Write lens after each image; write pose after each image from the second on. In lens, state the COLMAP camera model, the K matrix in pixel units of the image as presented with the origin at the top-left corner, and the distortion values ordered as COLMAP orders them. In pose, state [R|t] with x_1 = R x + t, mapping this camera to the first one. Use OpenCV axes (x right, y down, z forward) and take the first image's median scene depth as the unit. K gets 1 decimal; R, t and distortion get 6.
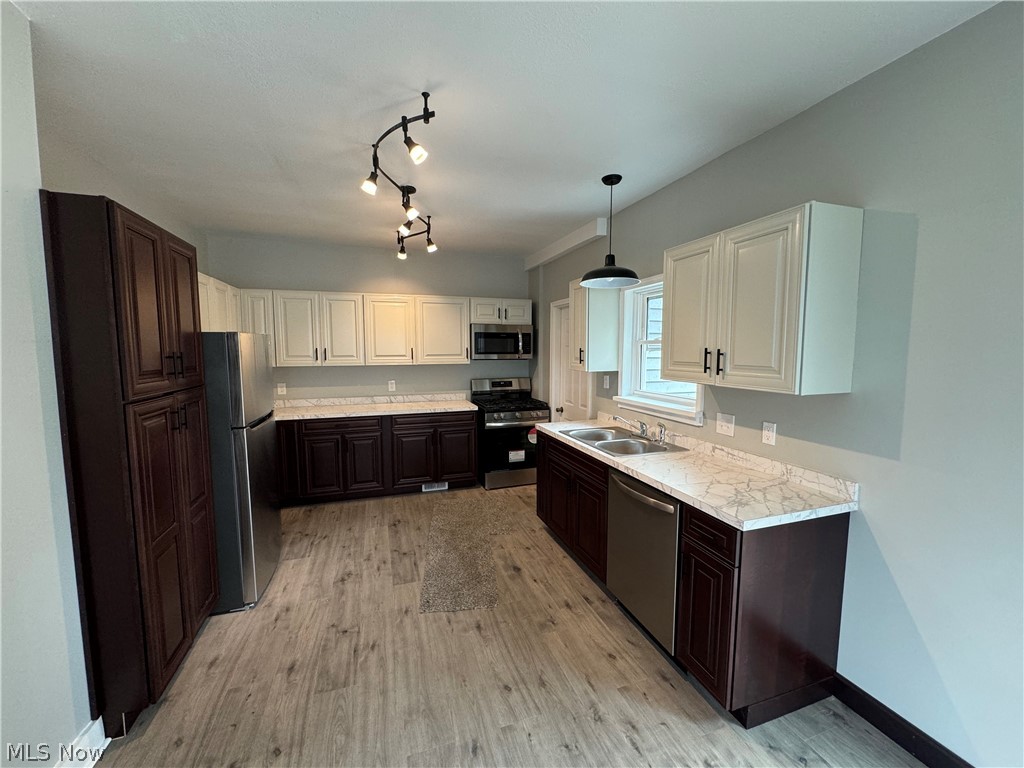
lens RADIAL K [[410.8, 0, 511.5], [0, 410.8, 385.0], [0, 0, 1]] dist [0.000998, 0.000169]
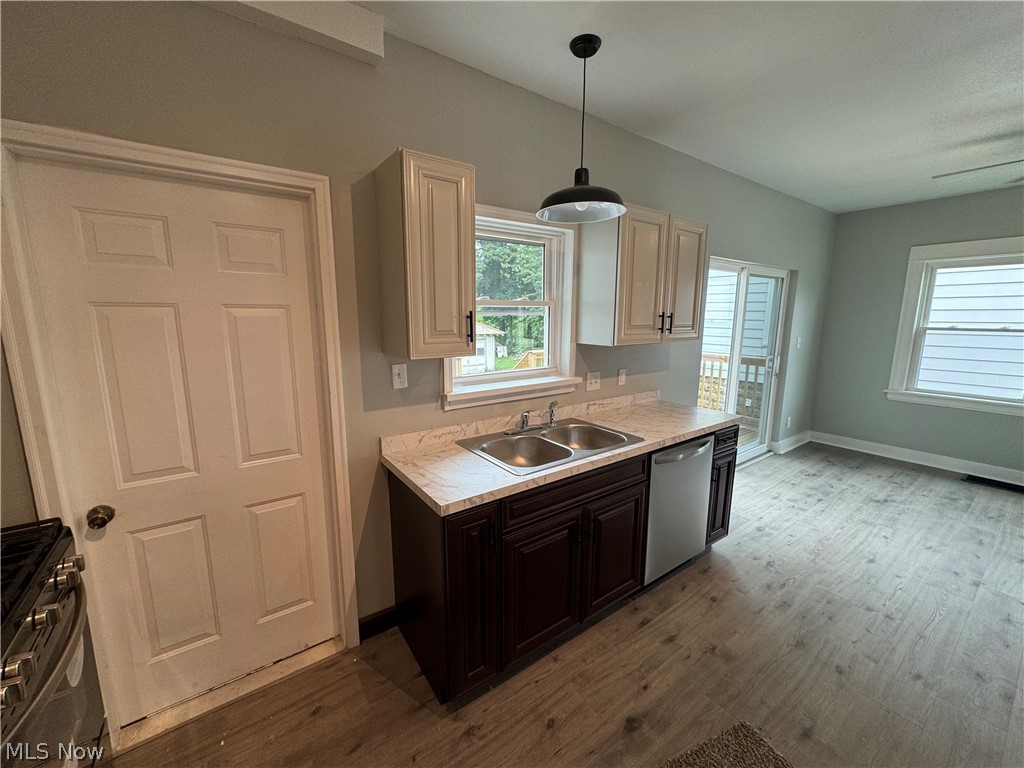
lens RADIAL K [[410.8, 0, 510.1], [0, 410.8, 382.3], [0, 0, 1]] dist [0.000998, 0.000169]
pose [[-0.297722, -0.160103, 0.941132, -0.466232], [0.081492, 0.977976, 0.192150, -0.135380], [-0.951168, 0.133902, -0.278118, 1.541600]]
